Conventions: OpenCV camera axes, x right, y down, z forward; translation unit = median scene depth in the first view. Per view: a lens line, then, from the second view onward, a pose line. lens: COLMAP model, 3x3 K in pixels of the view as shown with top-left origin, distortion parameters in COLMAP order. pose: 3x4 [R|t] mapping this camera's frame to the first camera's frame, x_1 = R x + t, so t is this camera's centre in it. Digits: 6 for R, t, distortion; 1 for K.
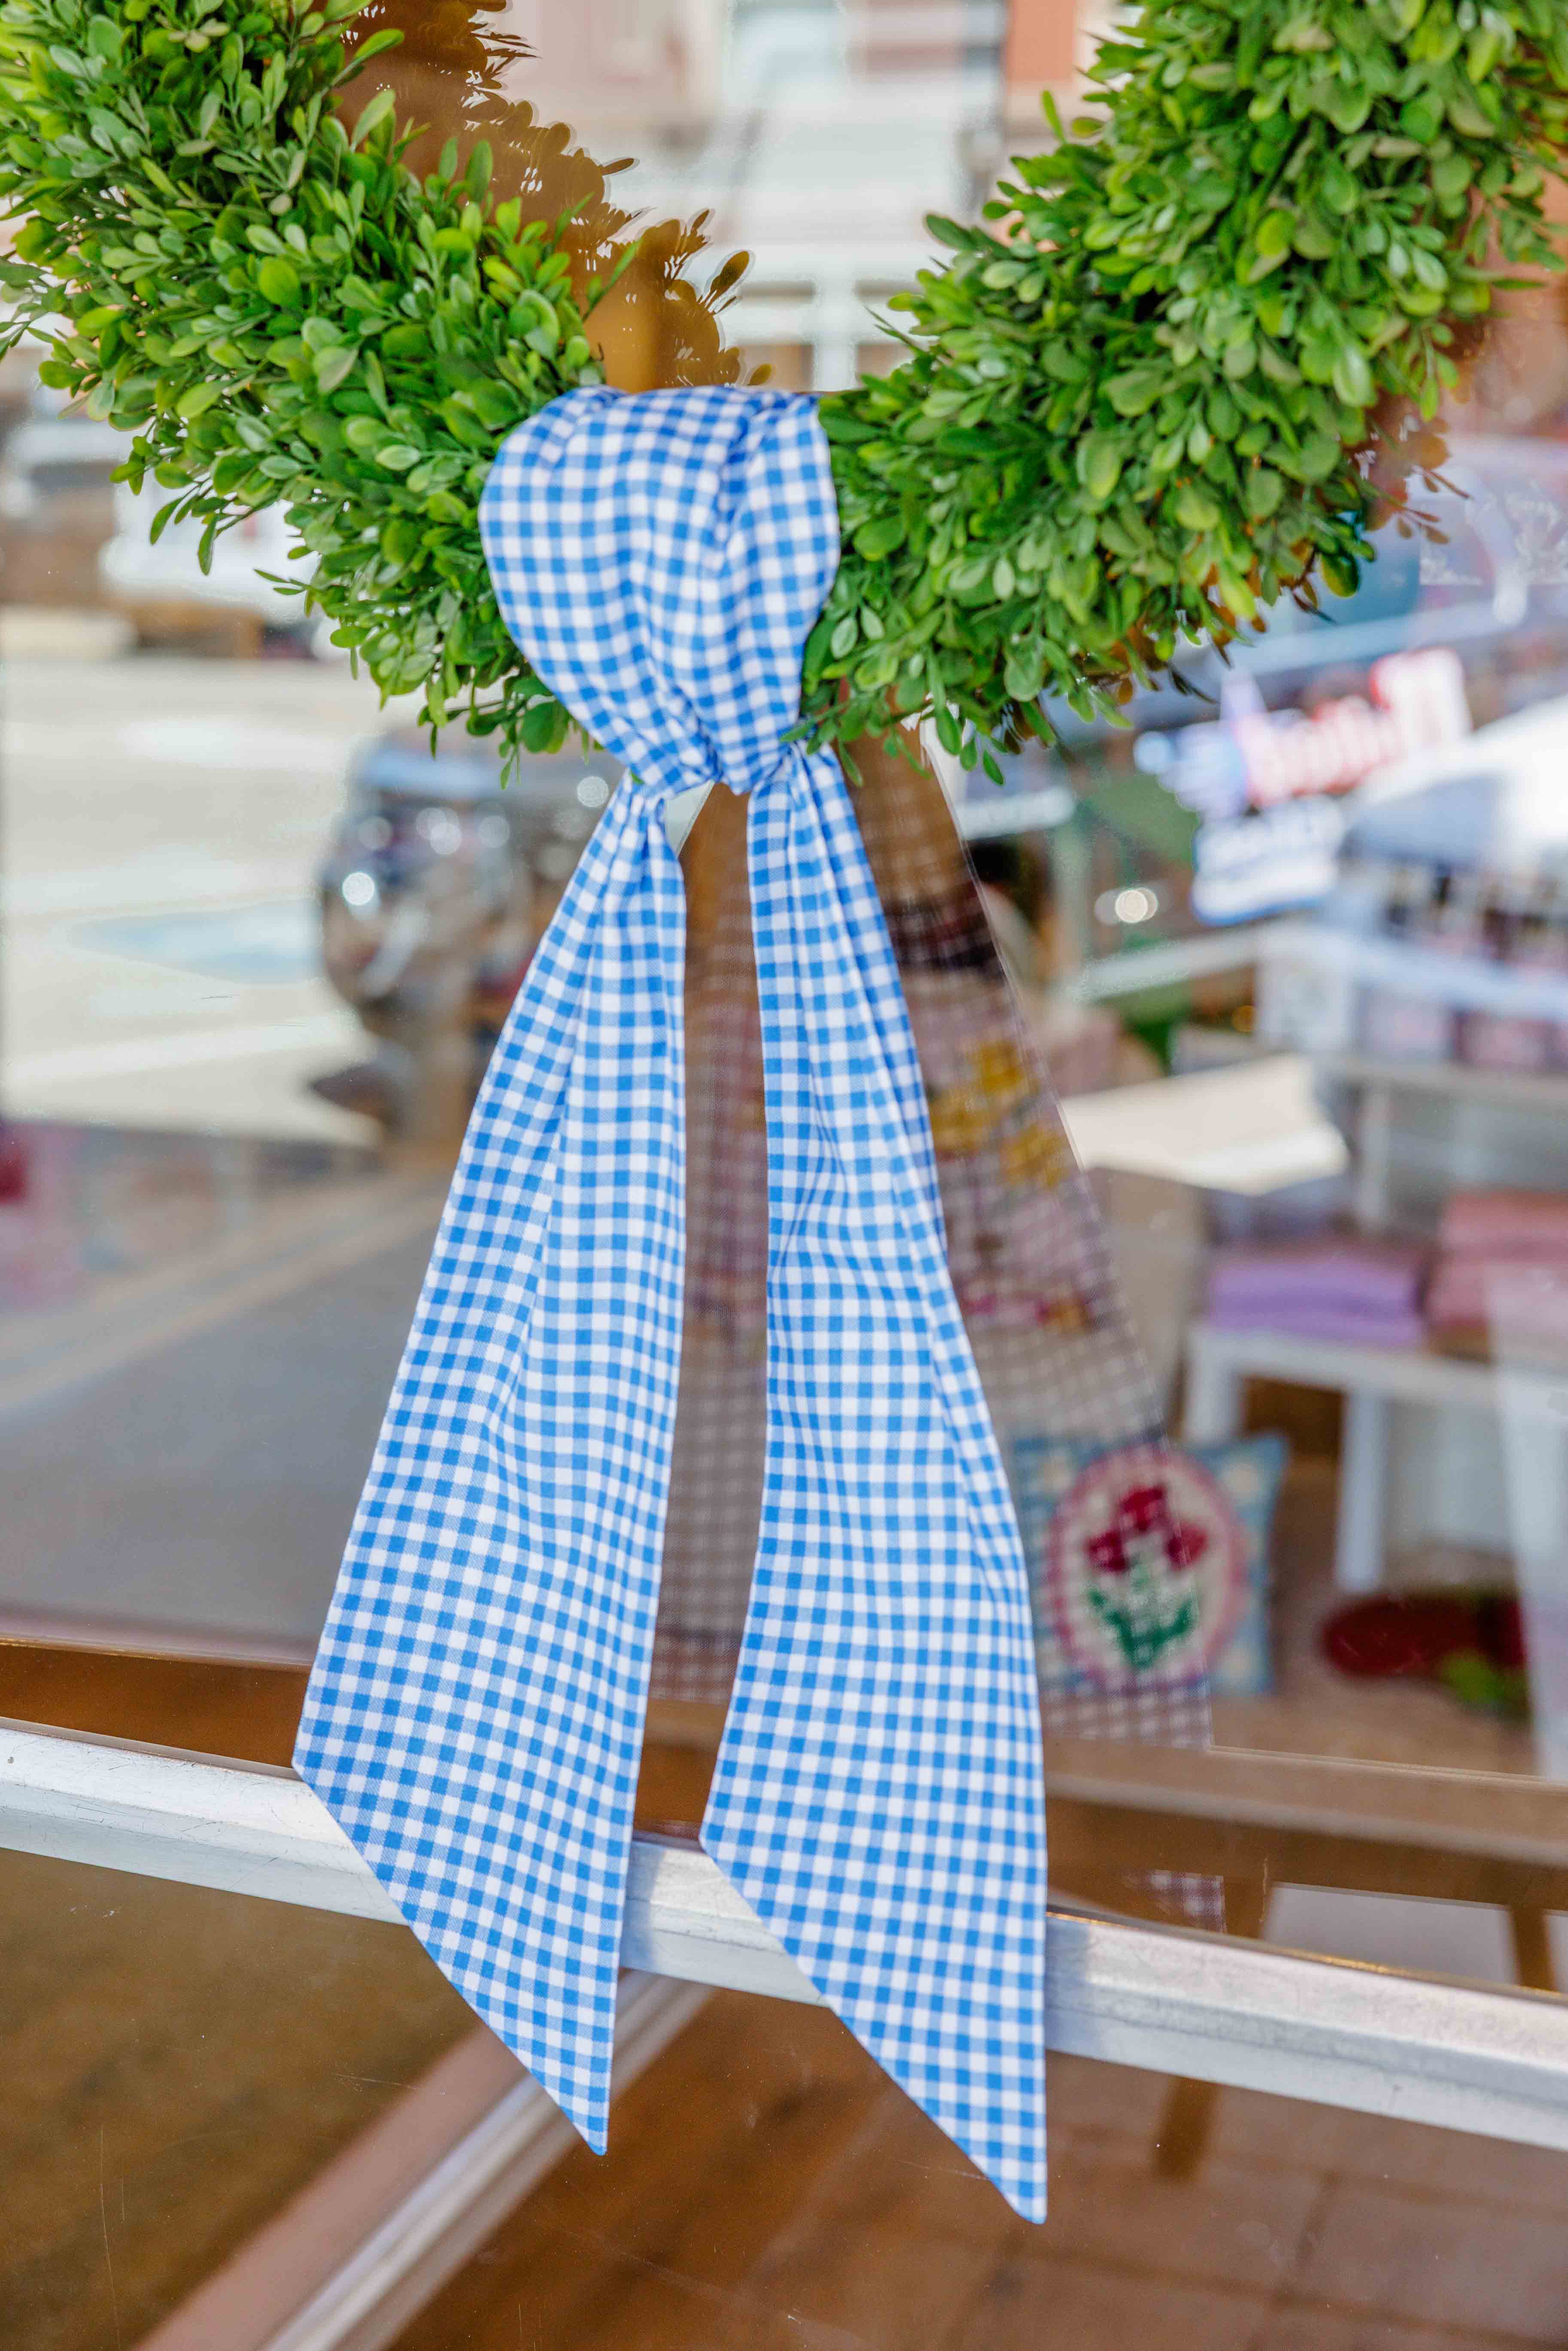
lens RADIAL K [[4046.9, 0, 792.1], [0, 4046.9, 1165.9], [0, 0, 1]] dist [0.012616, 0.077097]
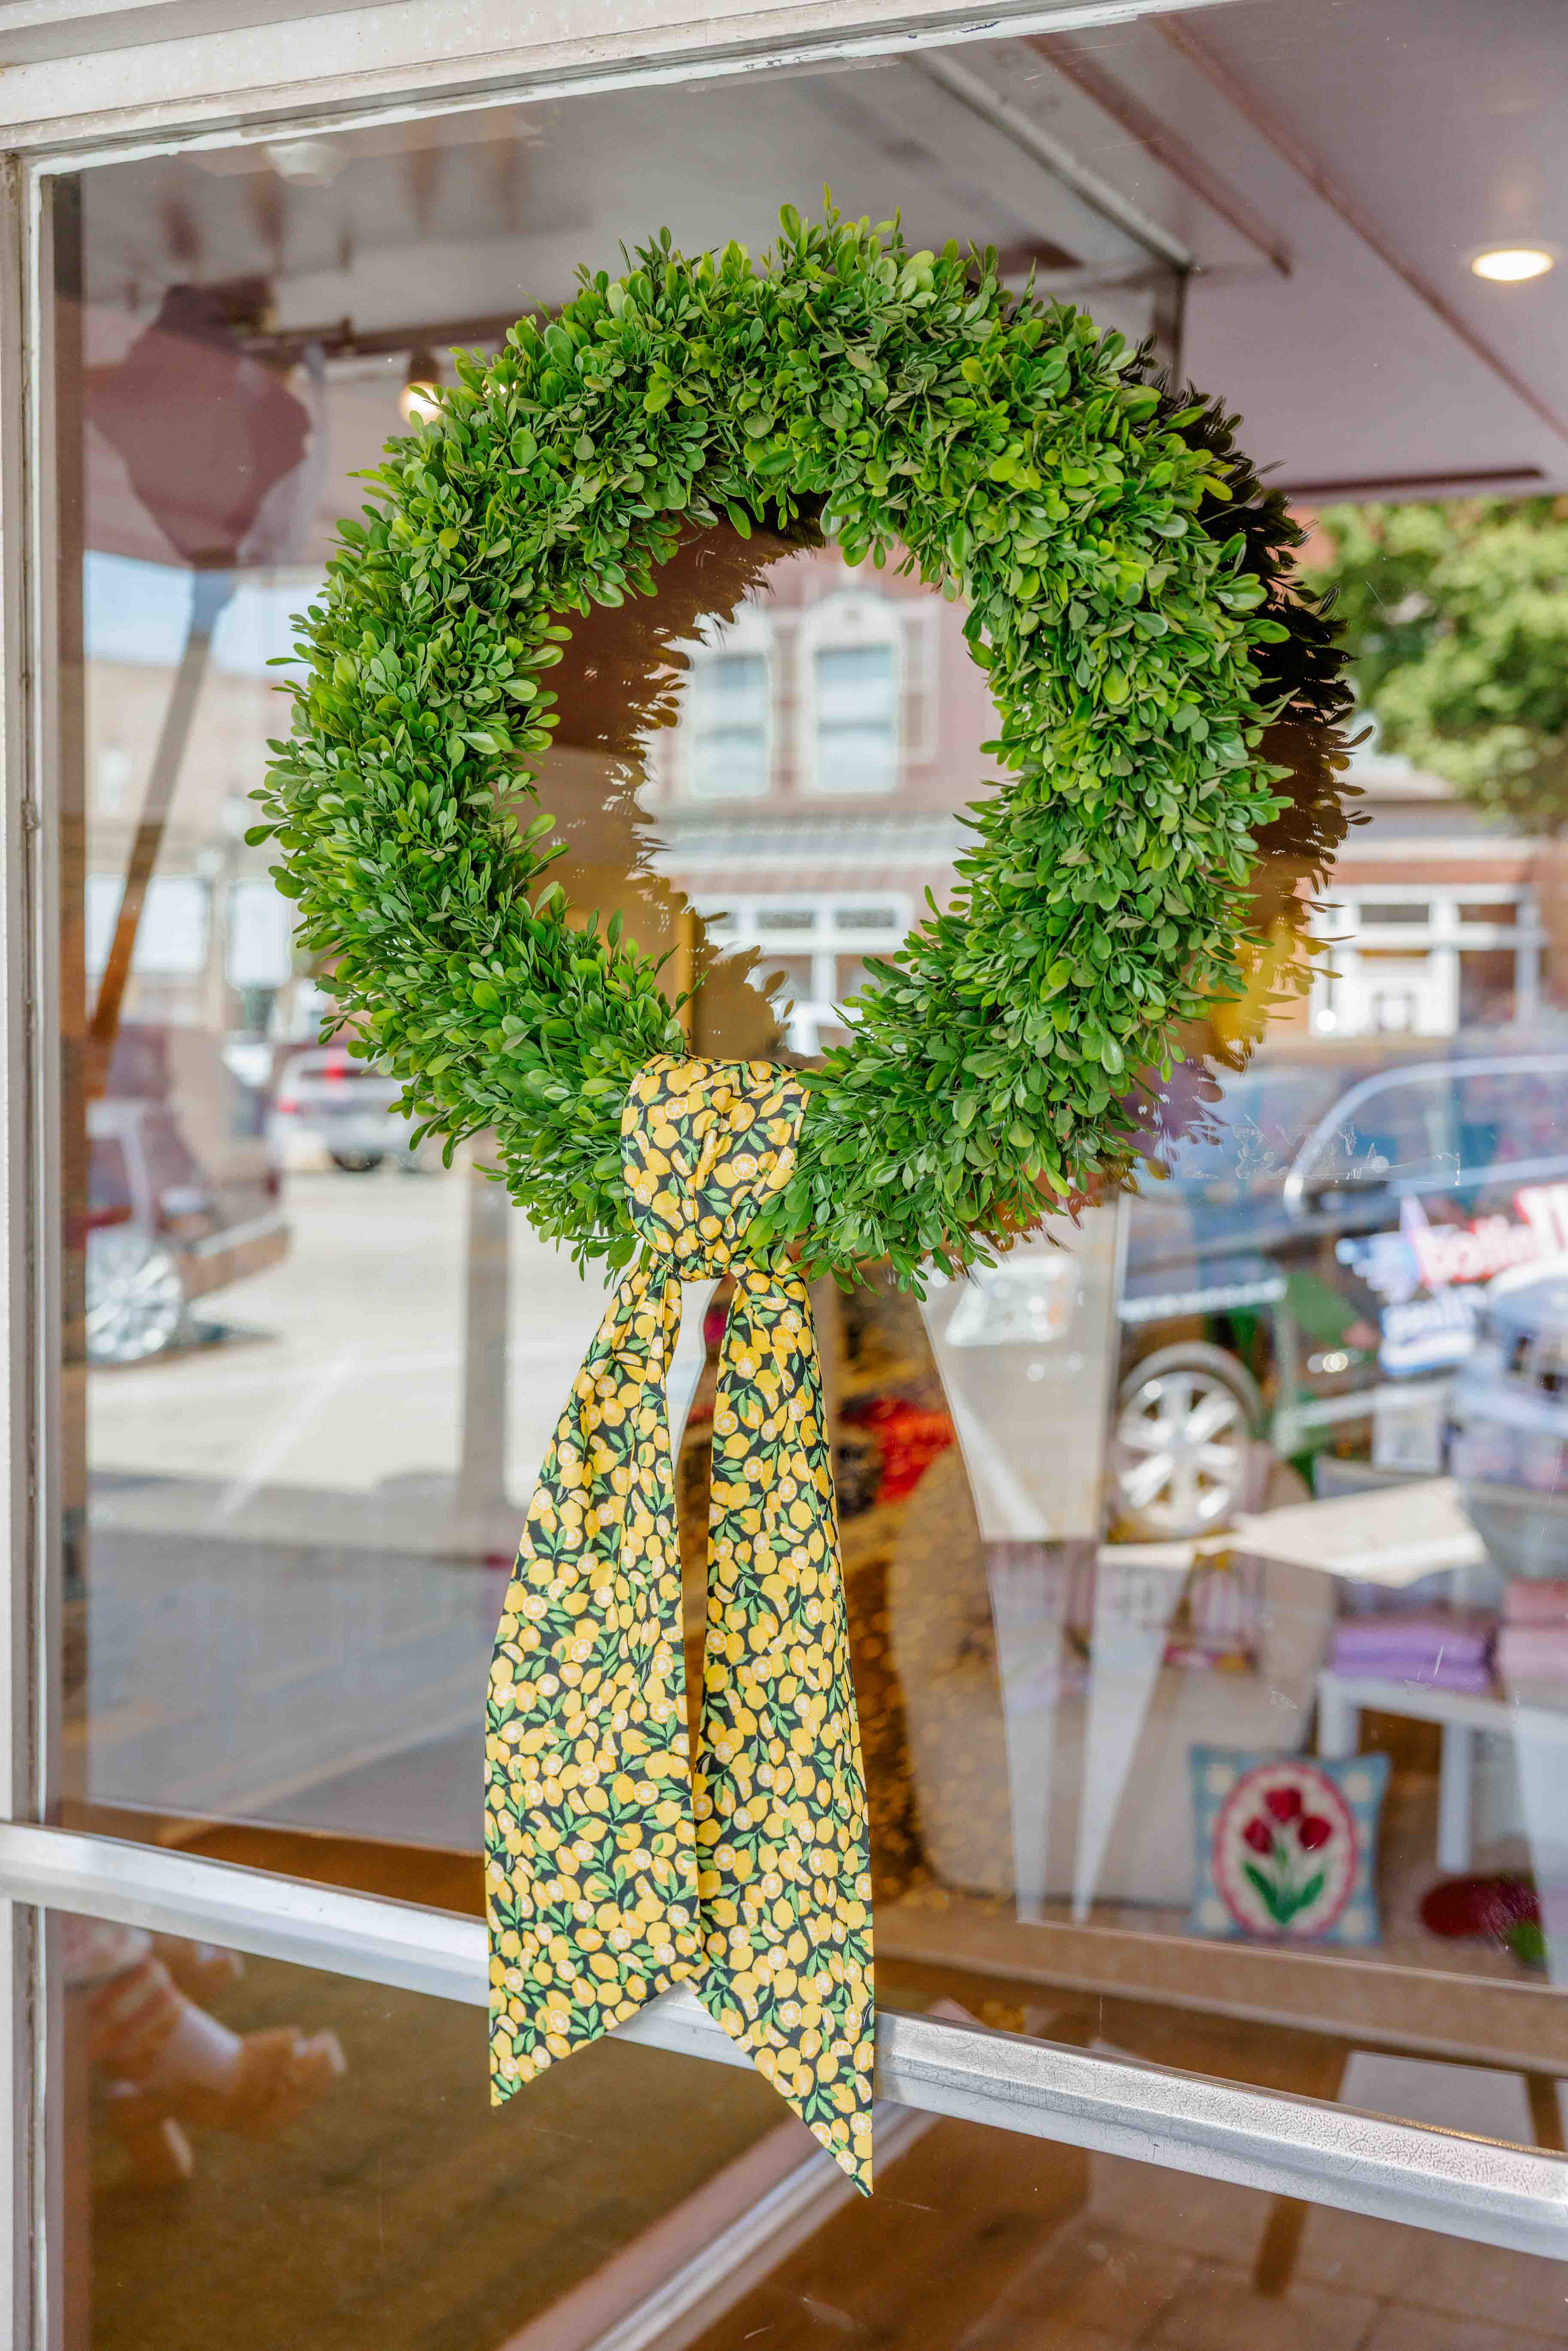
lens RADIAL K [[2961.8, 0, 784.0], [0, 2961.8, 1175.5], [0, 0, 1]] dist [-0.014767, -0.033467]
pose [[0.993933, 0.005385, -0.109858, 0.125206], [-0.019131, 0.992040, -0.124460, 0.003041], [0.108313, 0.125806, 0.986124, -0.167475]]
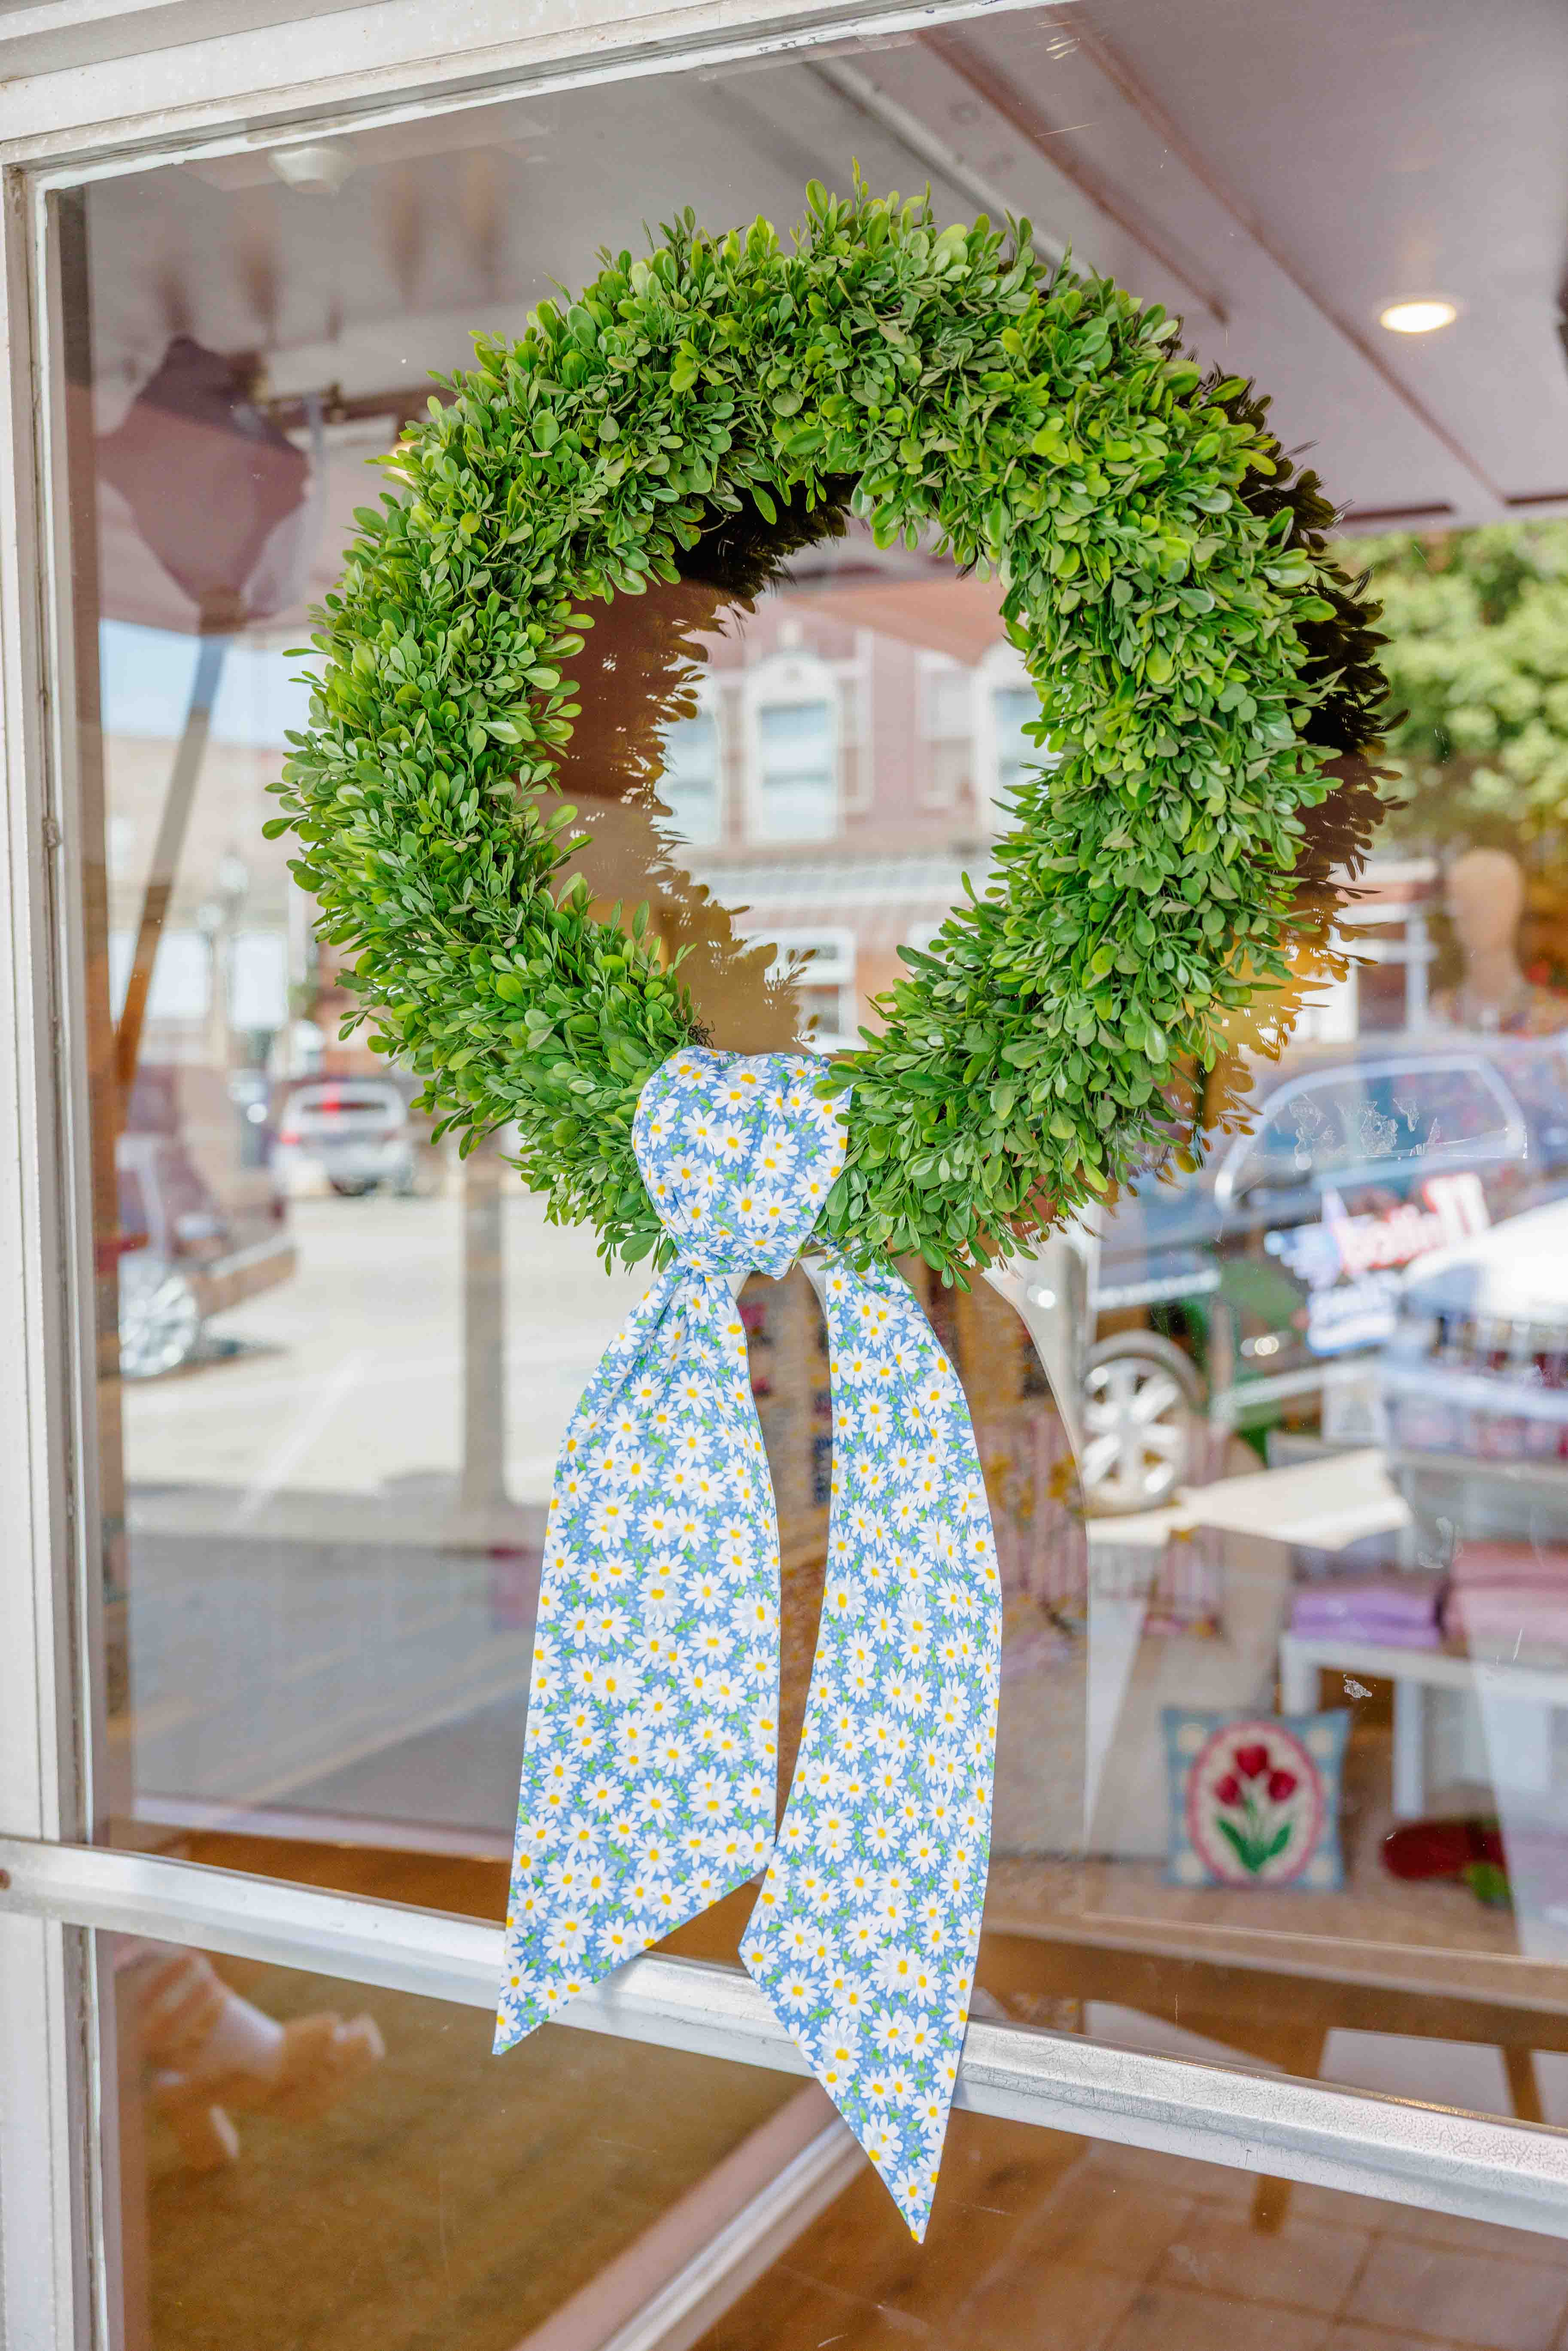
lens RADIAL K [[2716.7, 0, 785.6], [0, 2716.7, 1176.8], [0, 0, 1]] dist [-0.005273, -0.016056]
pose [[0.996171, -0.001718, -0.087405, 0.077741], [-0.009191, 0.992208, -0.124255, -0.007806], [0.086938, 0.124583, 0.988393, -0.060808]]
